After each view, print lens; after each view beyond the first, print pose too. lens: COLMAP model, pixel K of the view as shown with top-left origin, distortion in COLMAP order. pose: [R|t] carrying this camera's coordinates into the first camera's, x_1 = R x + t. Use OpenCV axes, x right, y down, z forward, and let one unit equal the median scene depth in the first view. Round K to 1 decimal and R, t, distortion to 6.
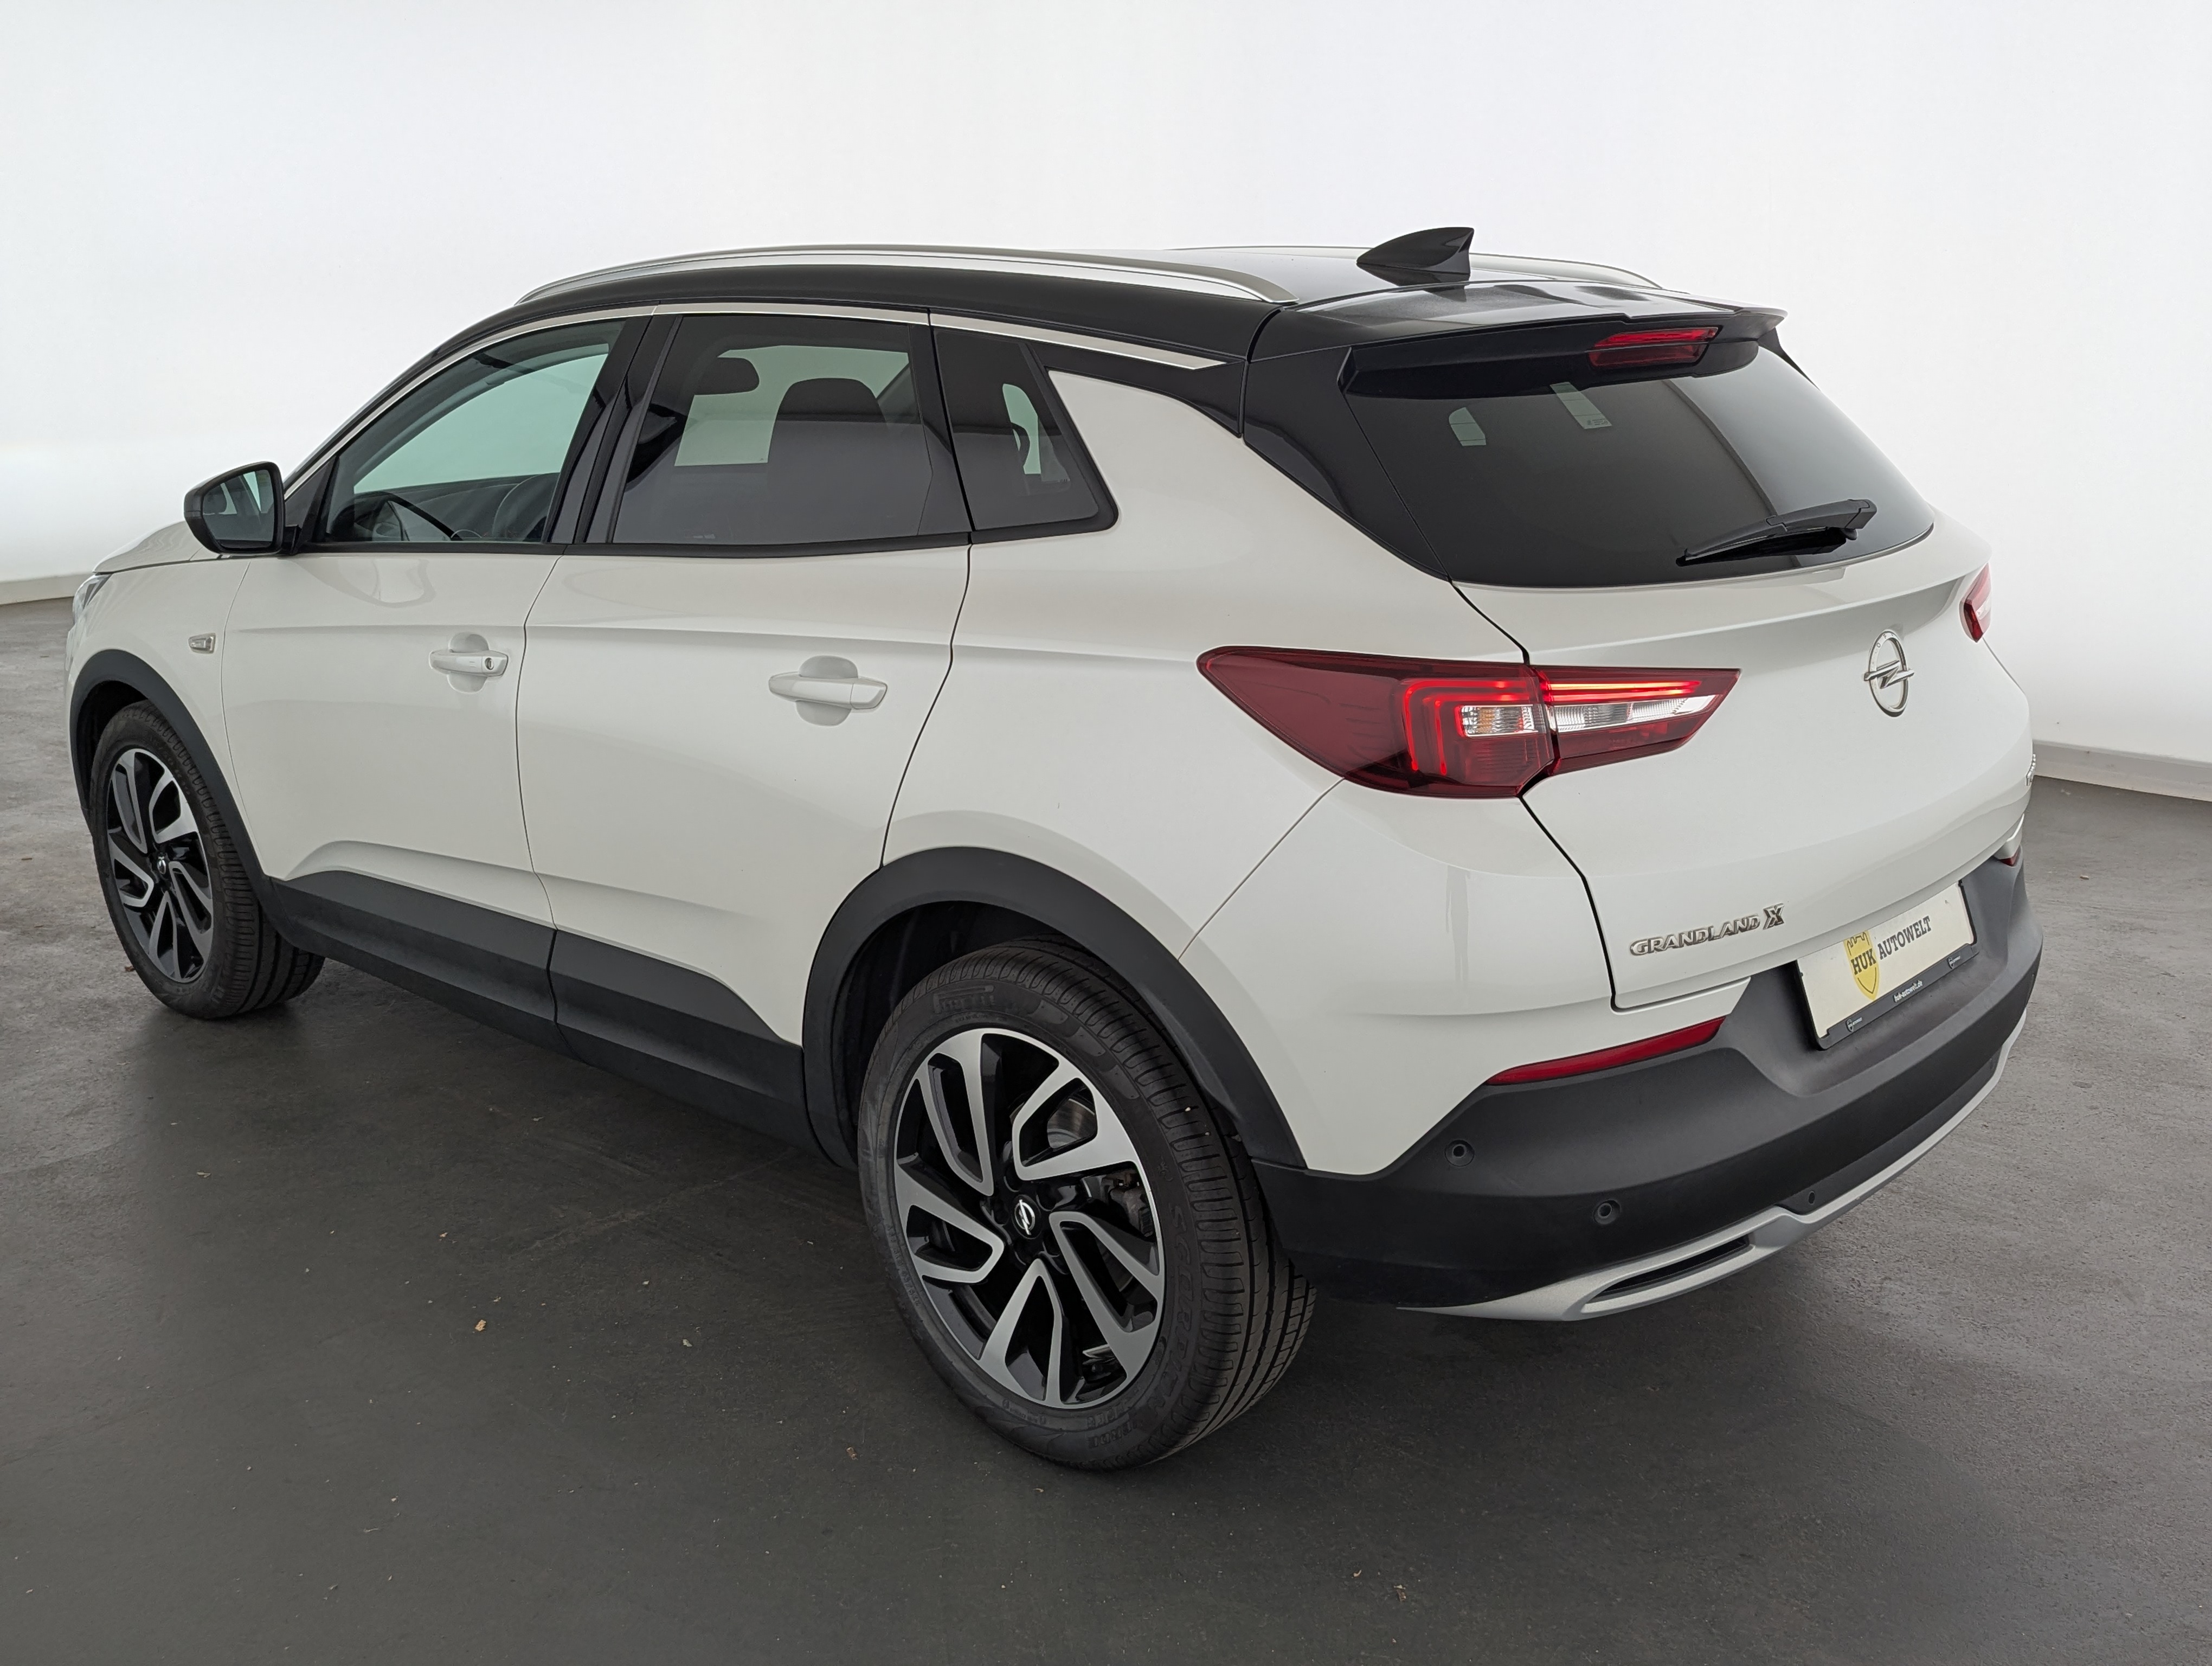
lens RADIAL K [[2031.5, 0, 1117.7], [0, 2031.5, 850.5], [0, 0, 1]] dist [0.025950, 0.000000]
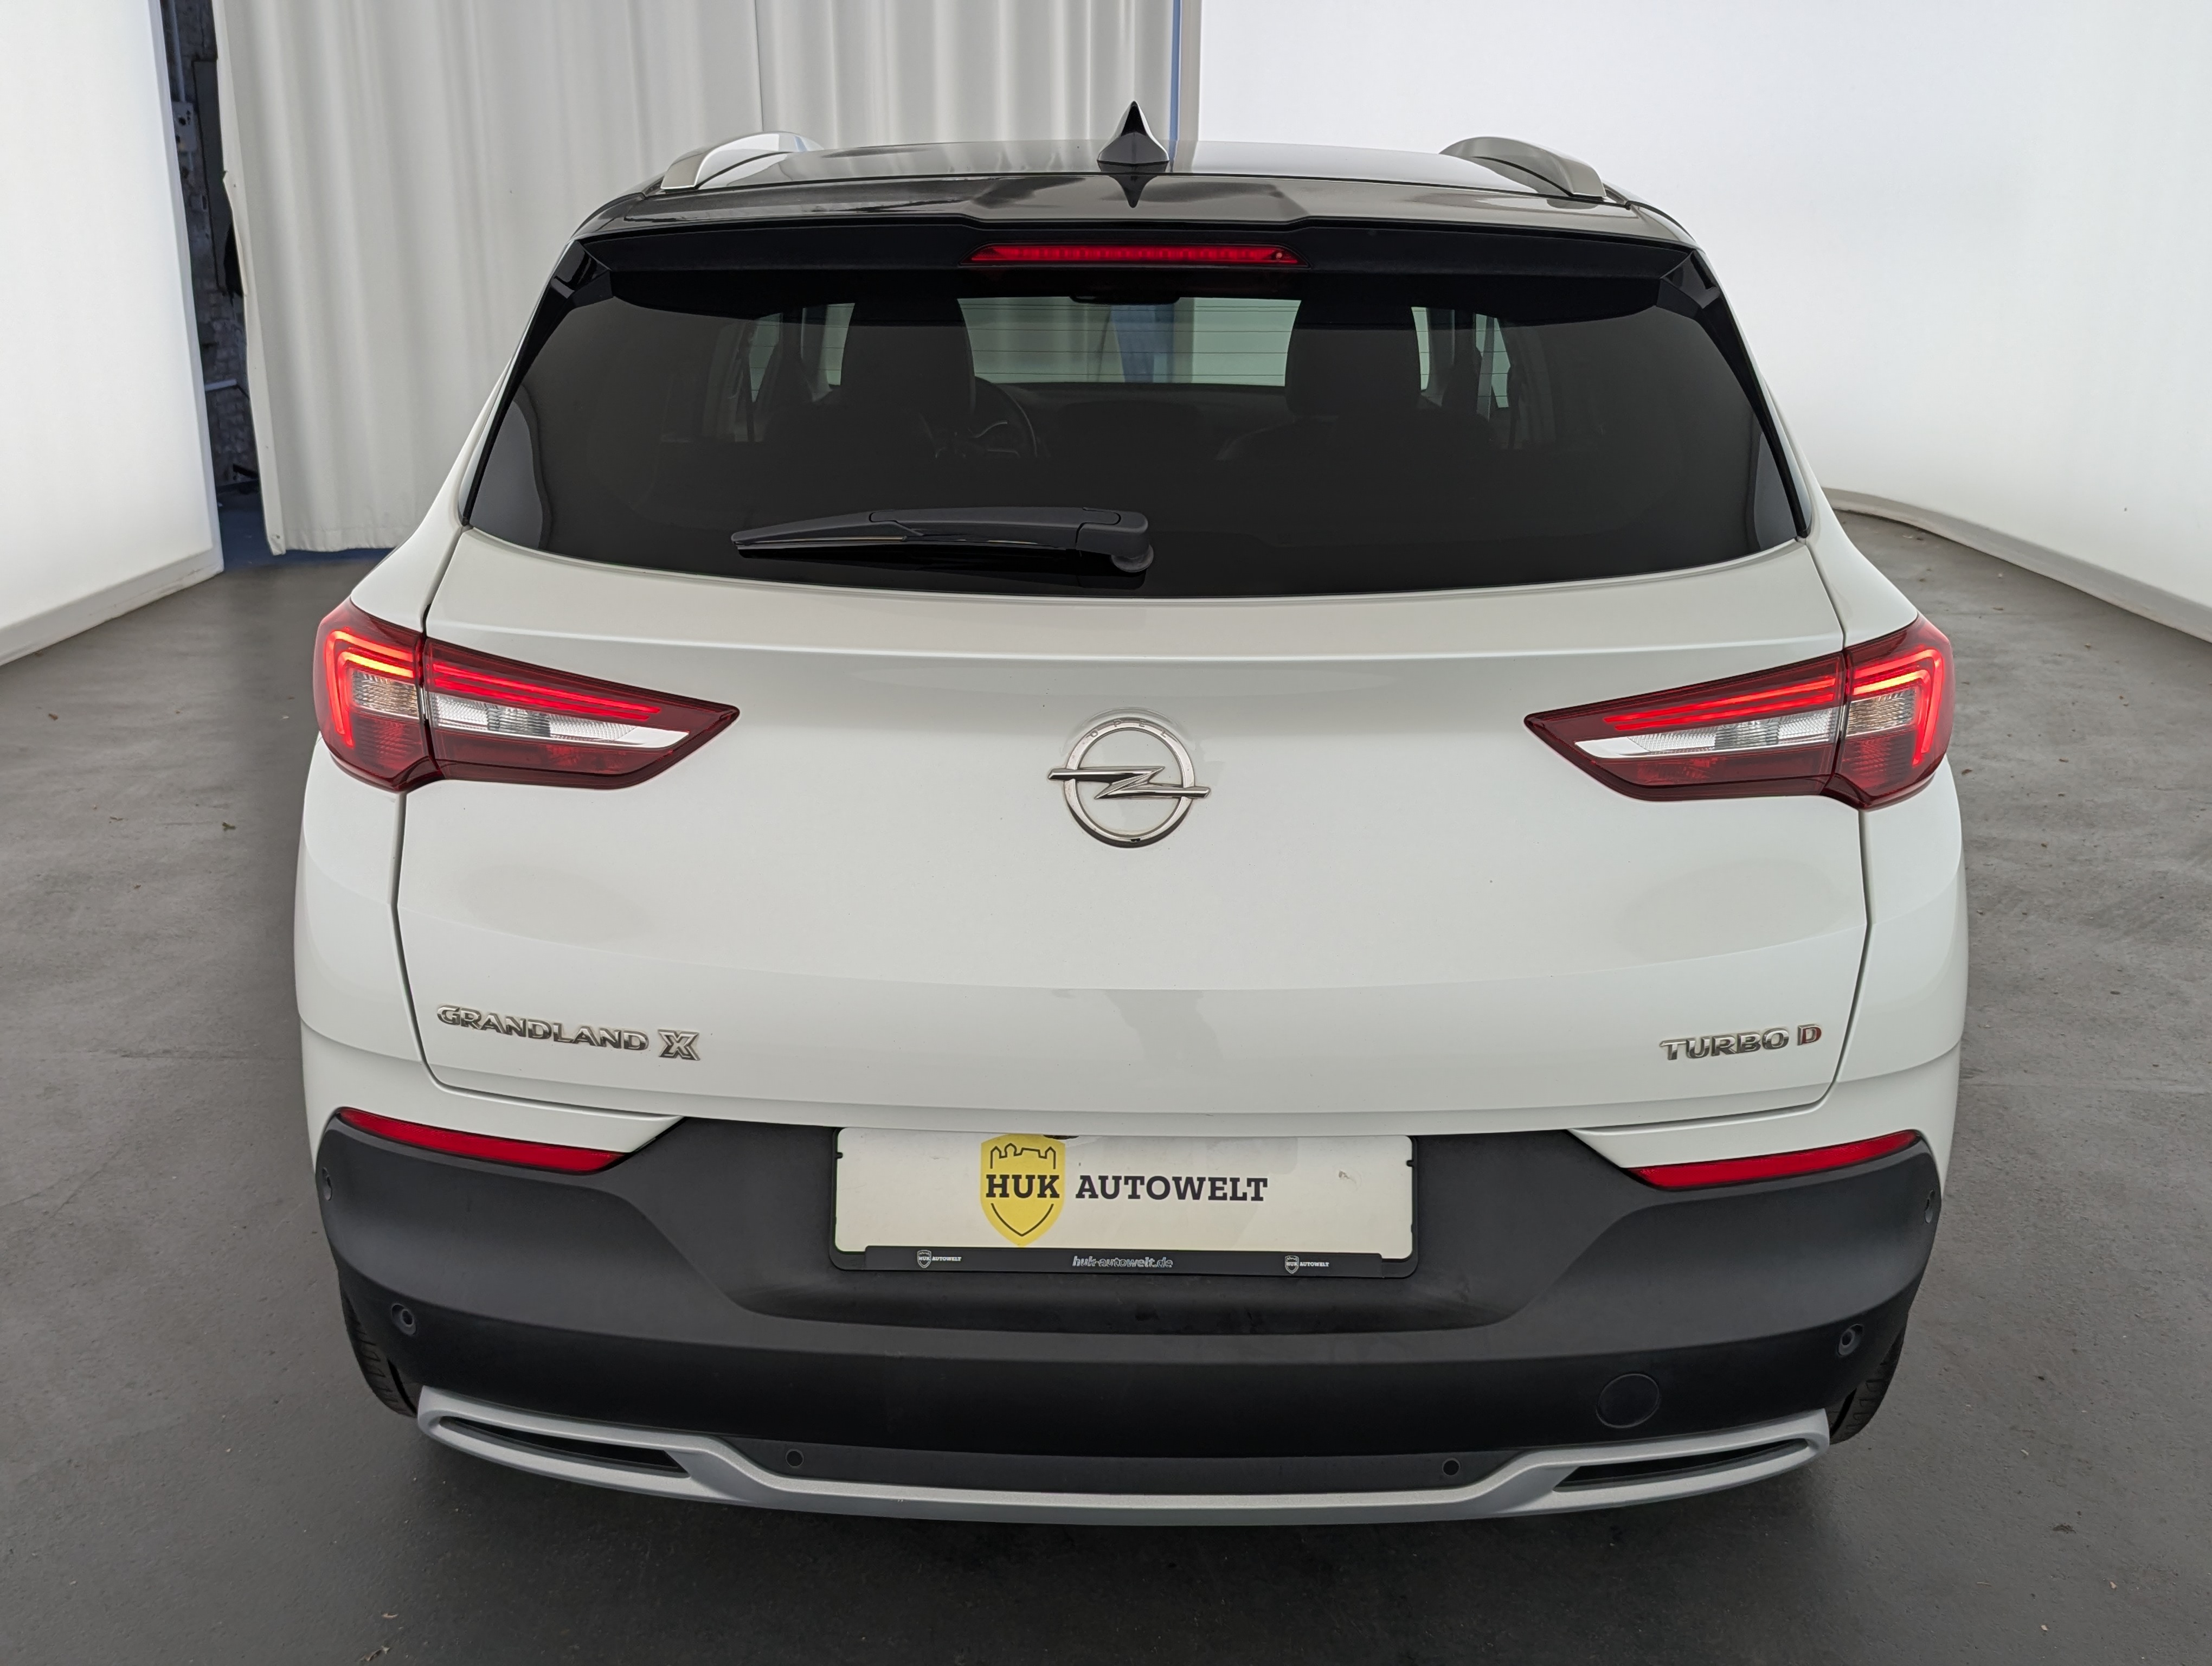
lens RADIAL K [[2031.5, 0, 1082.0], [0, 2031.5, 825.4], [0, 0, 1]] dist [0.025950, 0.000000]
pose [[0.668872, 0.236351, -0.704804, 0.860201], [-0.215708, 0.969026, 0.120245, -0.153222], [0.711394, 0.071603, 0.699137, 0.554973]]
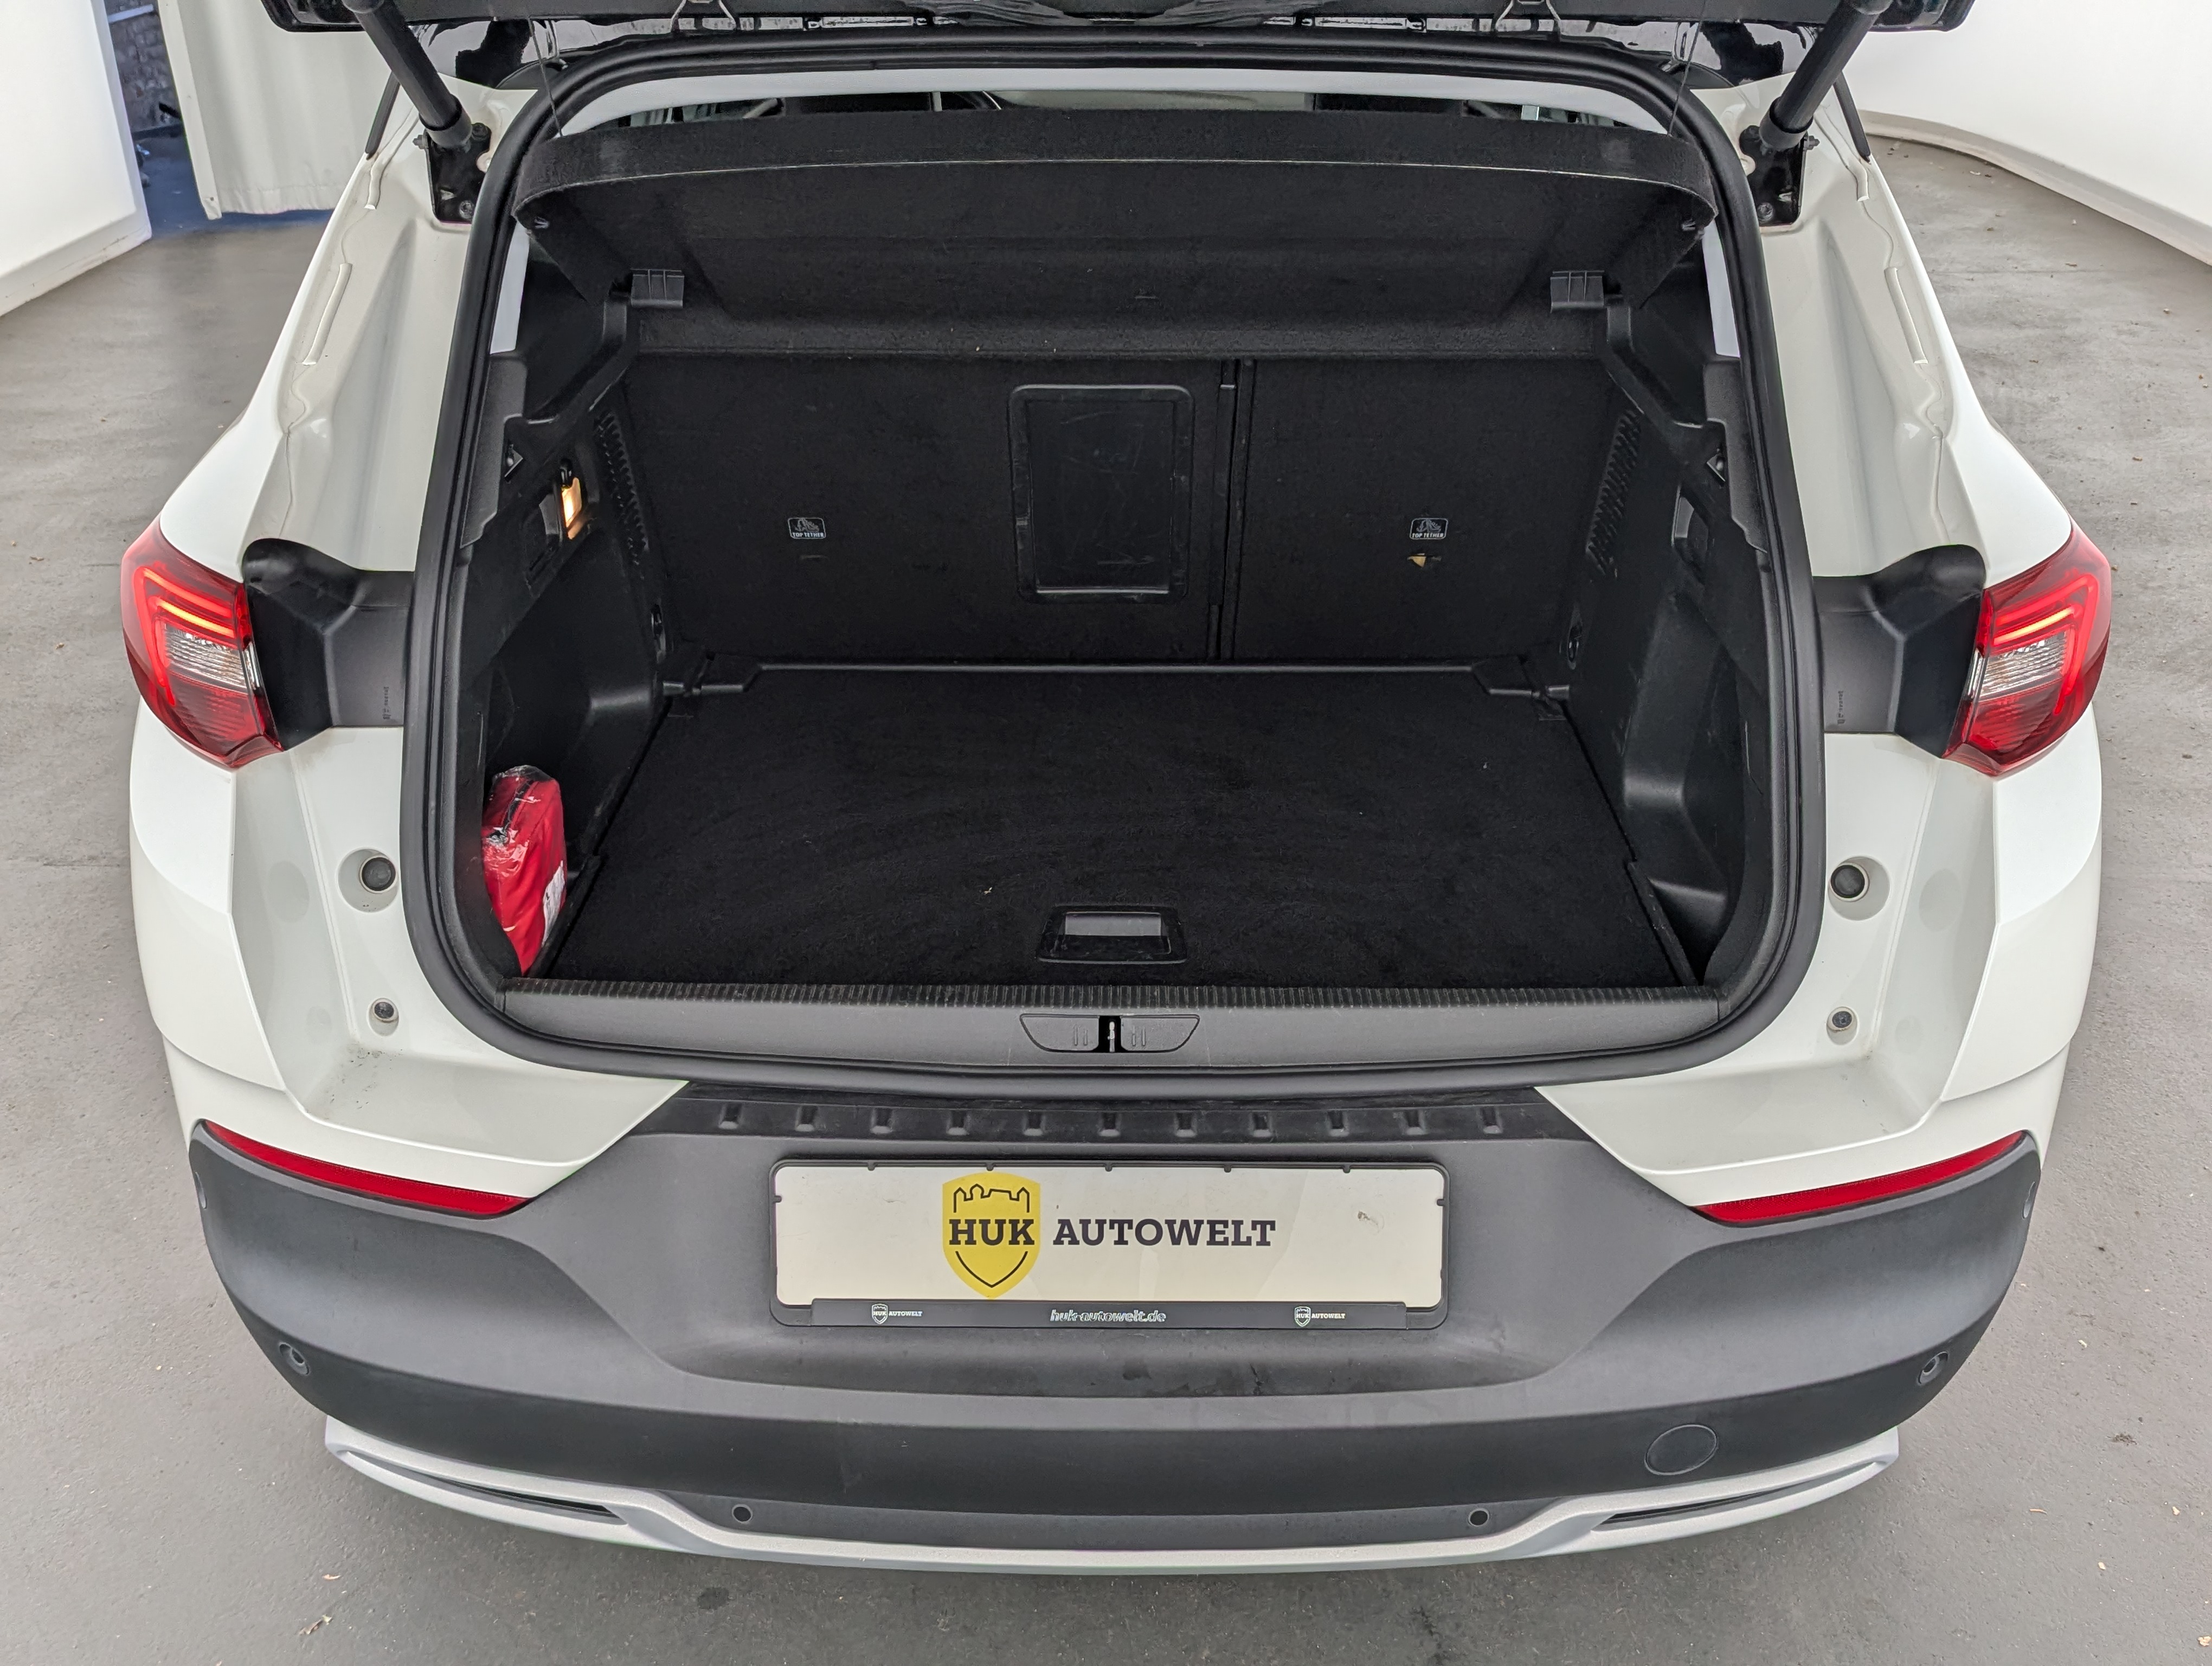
lens RADIAL K [[2031.5, 0, 1105.2], [0, 2031.5, 822.9], [0, 0, 1]] dist [0.025950, 0.000000]
pose [[0.674498, 0.357138, -0.646146, 0.752052], [-0.208120, 0.931693, 0.297714, -0.244713], [0.708335, -0.066332, 0.702753, 0.646248]]
